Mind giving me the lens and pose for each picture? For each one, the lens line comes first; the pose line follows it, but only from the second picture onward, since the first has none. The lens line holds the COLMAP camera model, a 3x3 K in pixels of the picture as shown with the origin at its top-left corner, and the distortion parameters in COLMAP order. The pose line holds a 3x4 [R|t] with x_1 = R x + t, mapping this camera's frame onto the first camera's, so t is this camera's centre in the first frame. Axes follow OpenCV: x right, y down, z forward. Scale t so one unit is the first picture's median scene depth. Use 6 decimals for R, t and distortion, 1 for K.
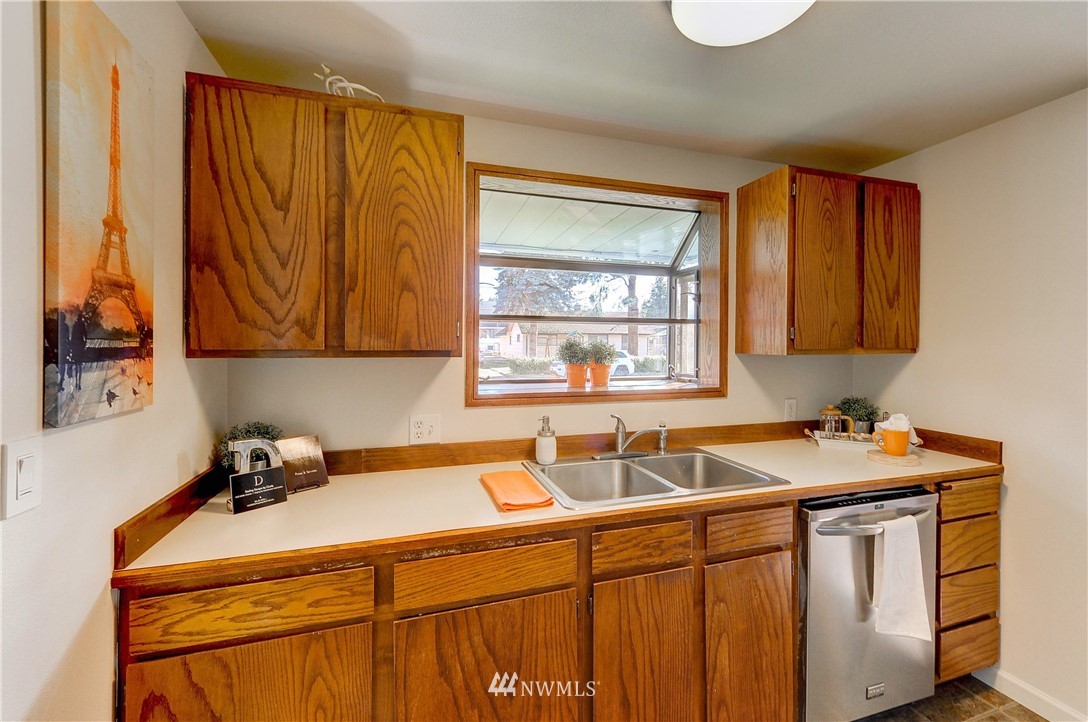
lens RADIAL K [[443.4, 0, 545.9], [0, 443.4, 348.3], [0, 0, 1]] dist [0.004289, -0.000088]
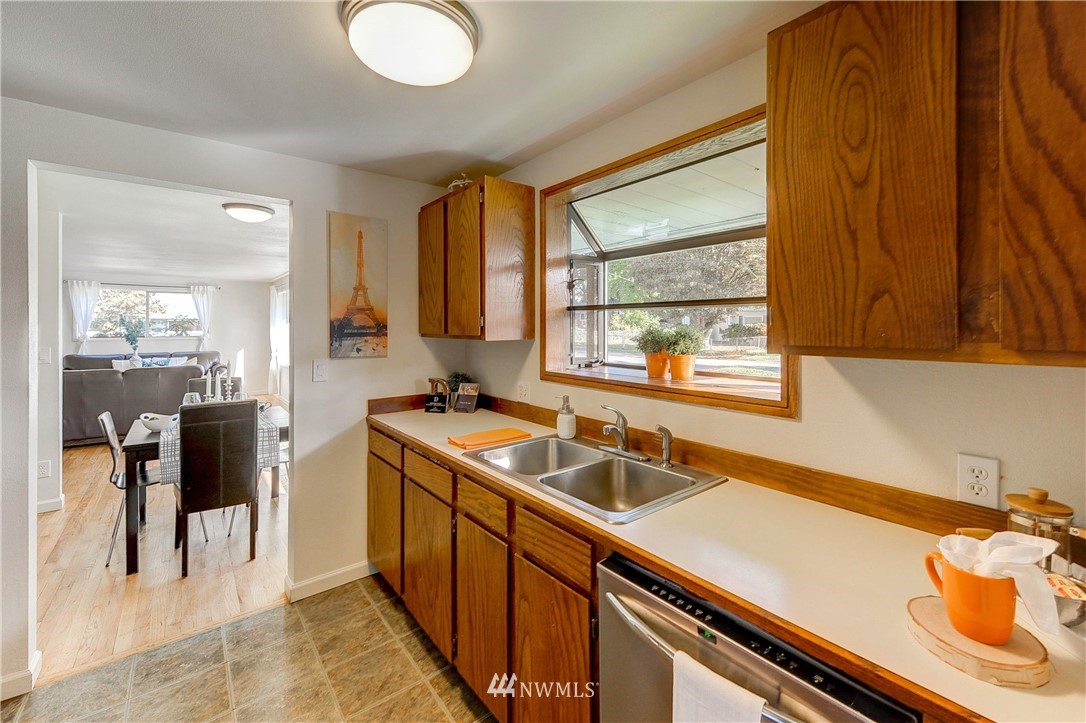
lens RADIAL K [[447.1, 0, 545.1], [0, 447.1, 326.7], [0, 0, 1]] dist [0.000802, 0.000023]
pose [[0.368482, -0.000240, -0.929635, 1.297905], [-0.006642, 0.999974, -0.002891, -0.022899], [0.929611, 0.007240, 0.368471, 0.665884]]
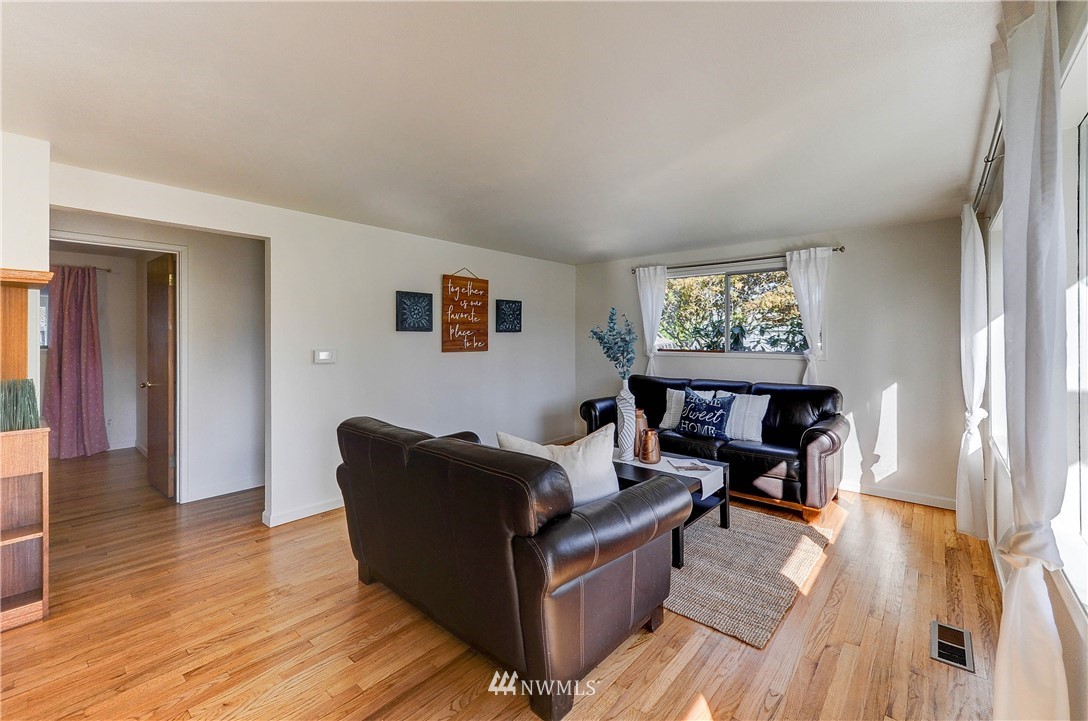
lens RADIAL K [[455.6, 0, 543.5], [0, 455.6, 337.3], [0, 0, 1]] dist [0.001658, 0.000090]
pose [[-0.850396, -0.005316, -0.526116, -3.083197], [-0.006335, 0.999980, 0.000135, 0.025445], [0.526104, 0.003447, -0.850413, 0.189279]]
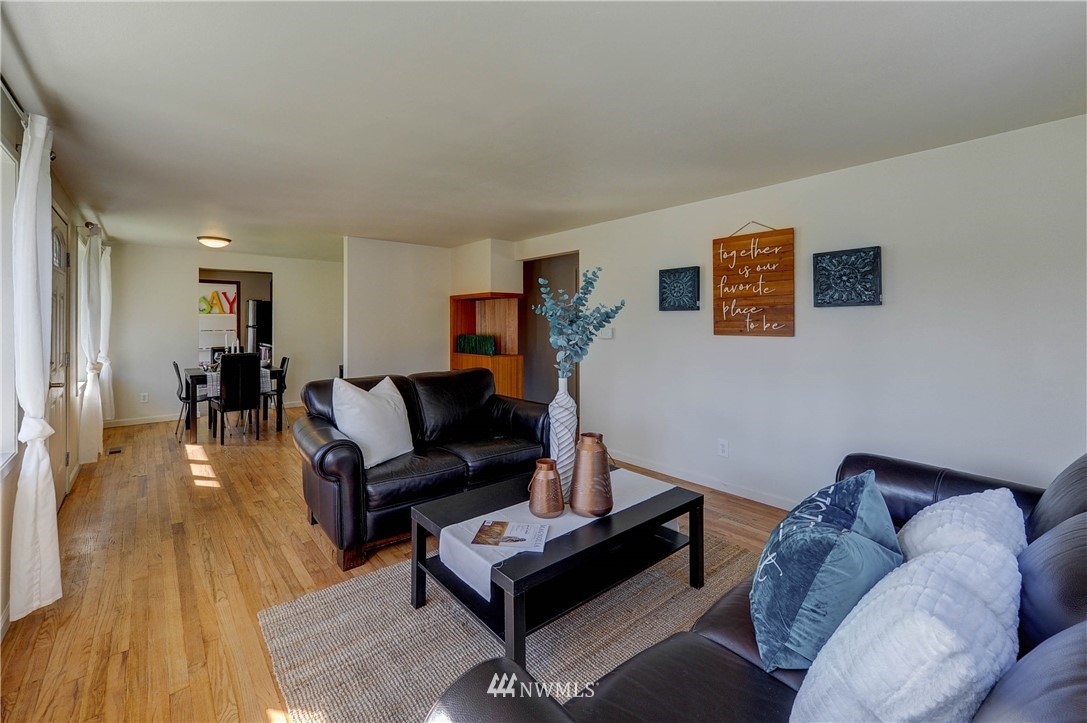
lens RADIAL K [[453.8, 0, 532.7], [0, 453.8, 324.1], [0, 0, 1]] dist [0.002677, 0.000502]
pose [[-0.391562, -0.007333, 0.920122, -6.020263], [0.003983, 0.999945, 0.009665, 0.043264], [-0.920143, 0.007450, -0.391511, -0.875917]]
